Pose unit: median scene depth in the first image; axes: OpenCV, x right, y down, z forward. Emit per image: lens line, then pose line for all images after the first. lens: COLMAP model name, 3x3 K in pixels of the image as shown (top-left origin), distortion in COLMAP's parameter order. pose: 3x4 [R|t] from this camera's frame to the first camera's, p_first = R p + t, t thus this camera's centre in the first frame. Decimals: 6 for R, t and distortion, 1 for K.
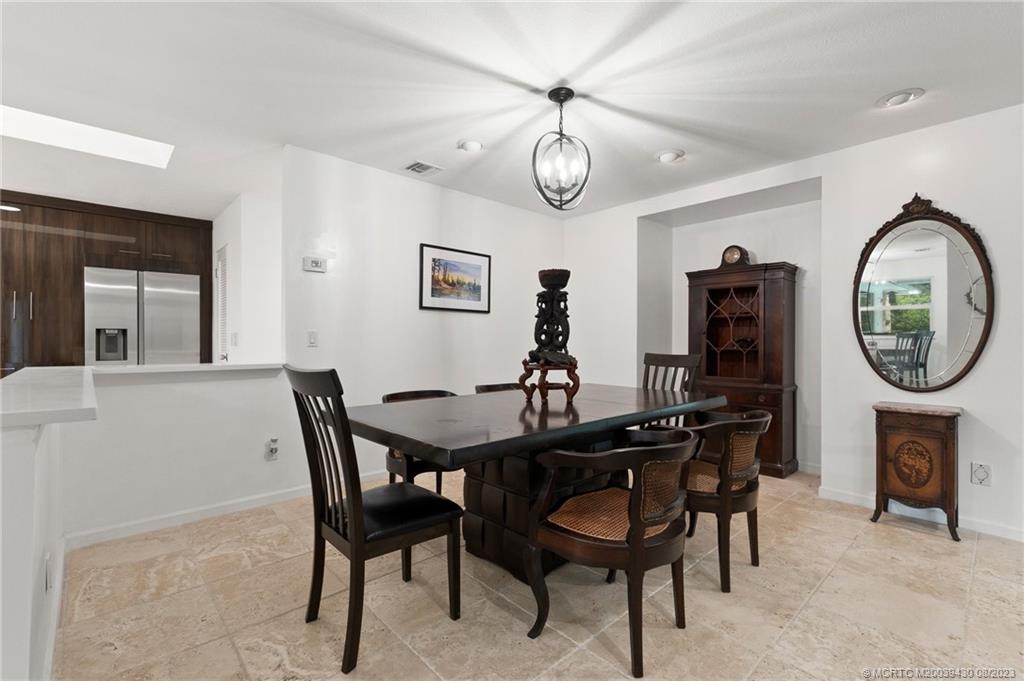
lens RADIAL K [[458.2, 0, 510.4], [0, 458.2, 338.2], [0, 0, 1]] dist [-0.000017, -0.000199]
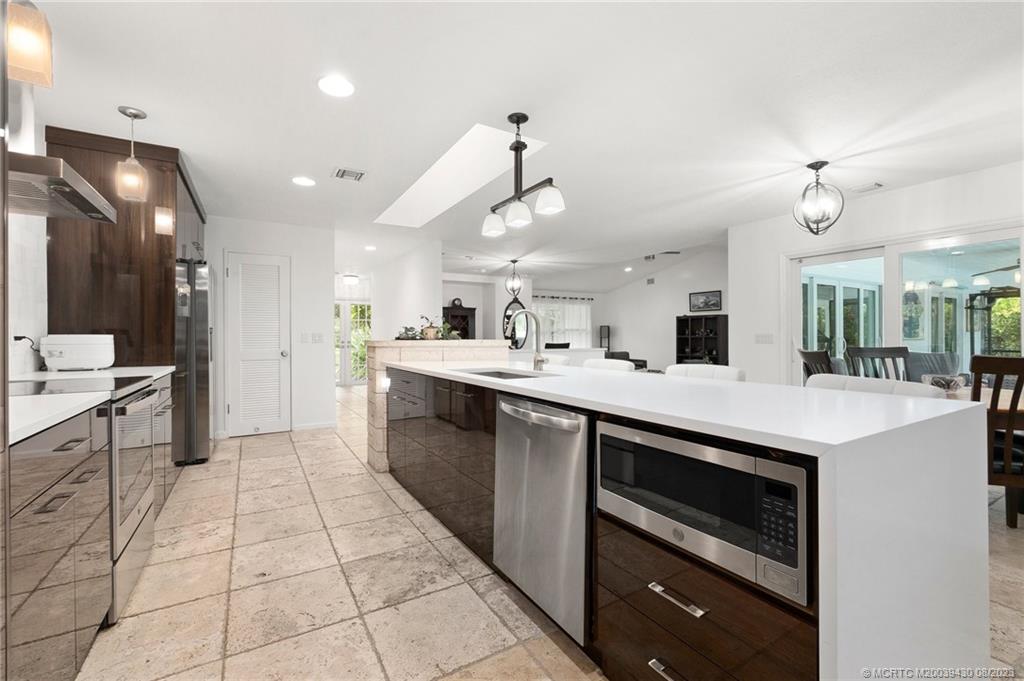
lens RADIAL K [[438.0, 0, 508.4], [0, 438.0, 338.2], [0, 0, 1]] dist [-0.003209, 0.000013]
pose [[0.206045, -0.008878, 0.978502, -2.038823], [0.001422, 0.999961, 0.008773, -0.008592], [-0.978541, -0.000416, 0.206050, 0.278925]]
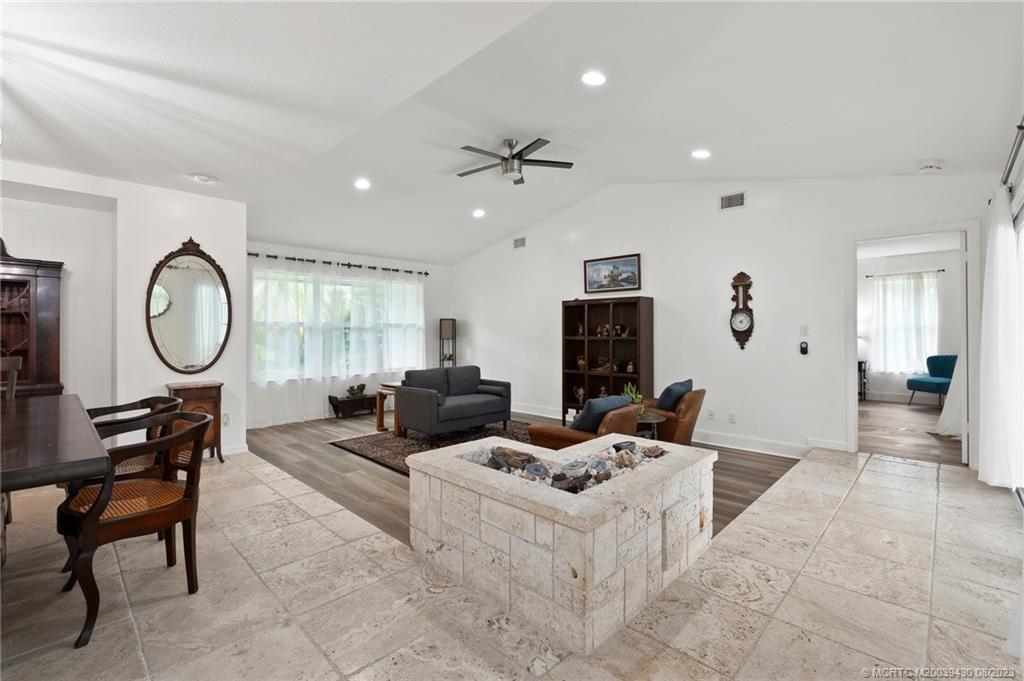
lens RADIAL K [[448.3, 0, 501.6], [0, 448.3, 329.6], [0, 0, 1]] dist [-0.003079, -0.000153]
pose [[-0.045753, 0.005603, 0.998937, -0.464458], [-0.001406, 0.999983, -0.005673, -0.013040], [-0.998952, -0.001664, -0.045744, 0.067036]]
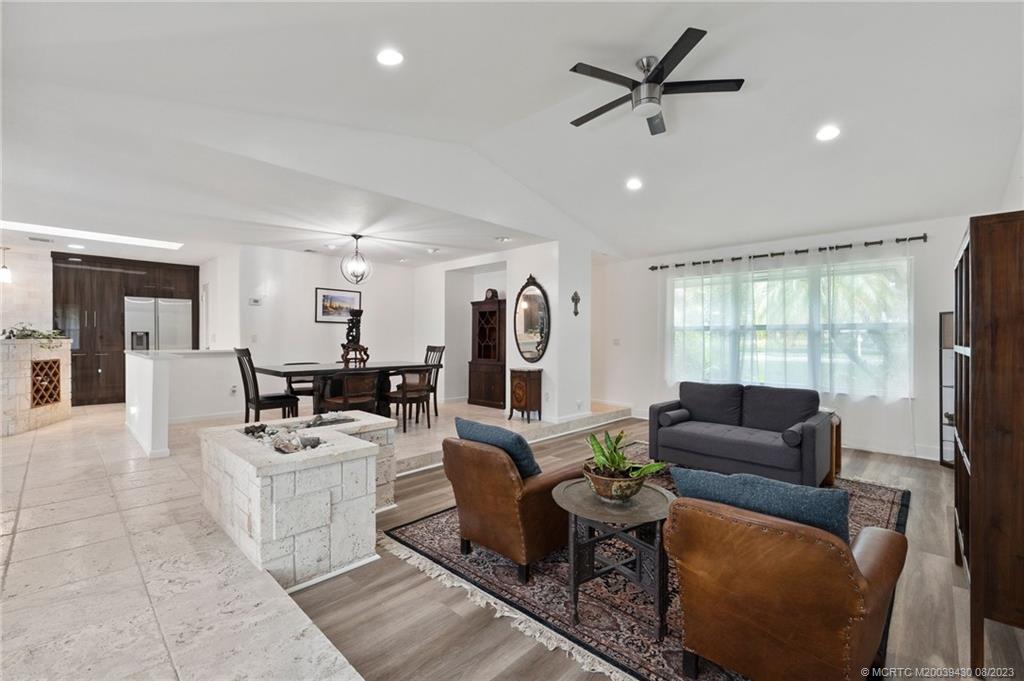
lens RADIAL K [[438.0, 0, 508.4], [0, 438.0, 338.2], [0, 0, 1]] dist [-0.003209, 0.000013]
pose [[0.998213, 0.002032, 0.059723, 0.529250], [-0.002326, 0.999985, 0.004865, -0.009419], [-0.059712, -0.004995, 0.998203, -0.919512]]
